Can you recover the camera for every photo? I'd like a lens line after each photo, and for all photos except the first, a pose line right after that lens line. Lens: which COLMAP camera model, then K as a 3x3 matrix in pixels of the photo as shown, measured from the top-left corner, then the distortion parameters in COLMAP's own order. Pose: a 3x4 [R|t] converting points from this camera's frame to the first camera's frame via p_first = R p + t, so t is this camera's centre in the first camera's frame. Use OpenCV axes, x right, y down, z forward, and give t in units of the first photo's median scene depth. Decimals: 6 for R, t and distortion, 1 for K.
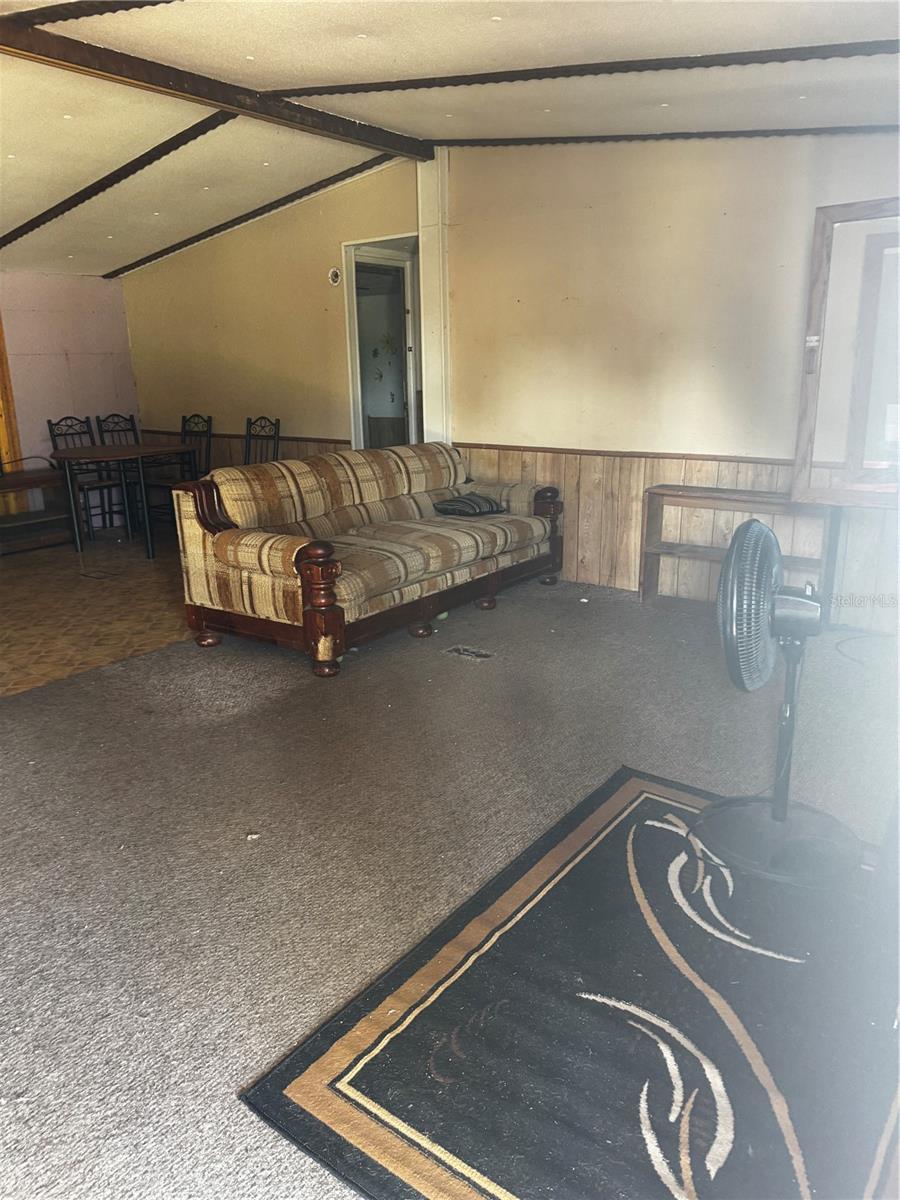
lens RADIAL K [[851.7, 0, 449.4], [0, 851.7, 586.1], [0, 0, 1]] dist [0.058072, -0.065857]
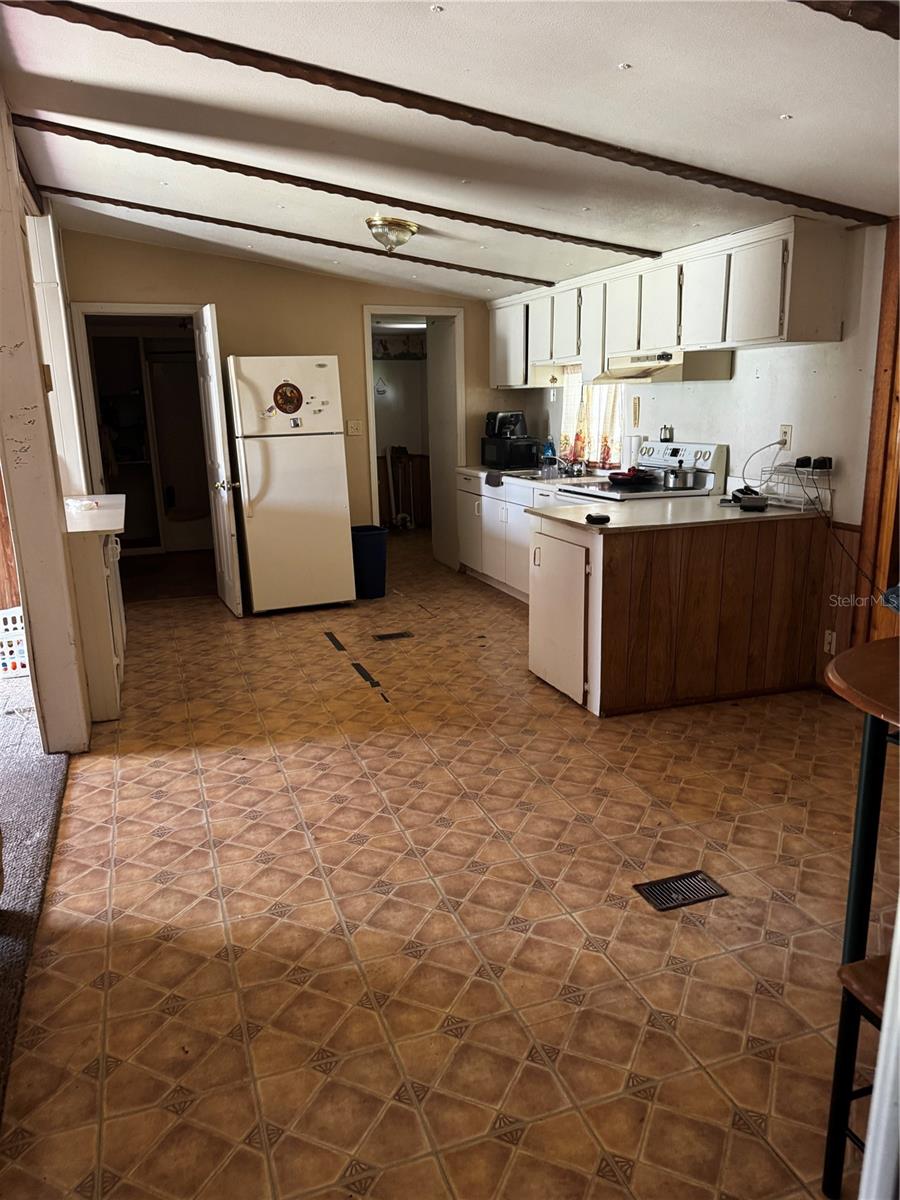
lens RADIAL K [[851.7, 0, 449.4], [0, 851.7, 586.1], [0, 0, 1]] dist [0.058072, -0.065857]
pose [[-0.529881, 0.220478, -0.818912, -0.030207], [-0.181222, 0.913875, 0.363306, -0.422667], [0.828484, 0.340914, -0.444289, 1.514331]]
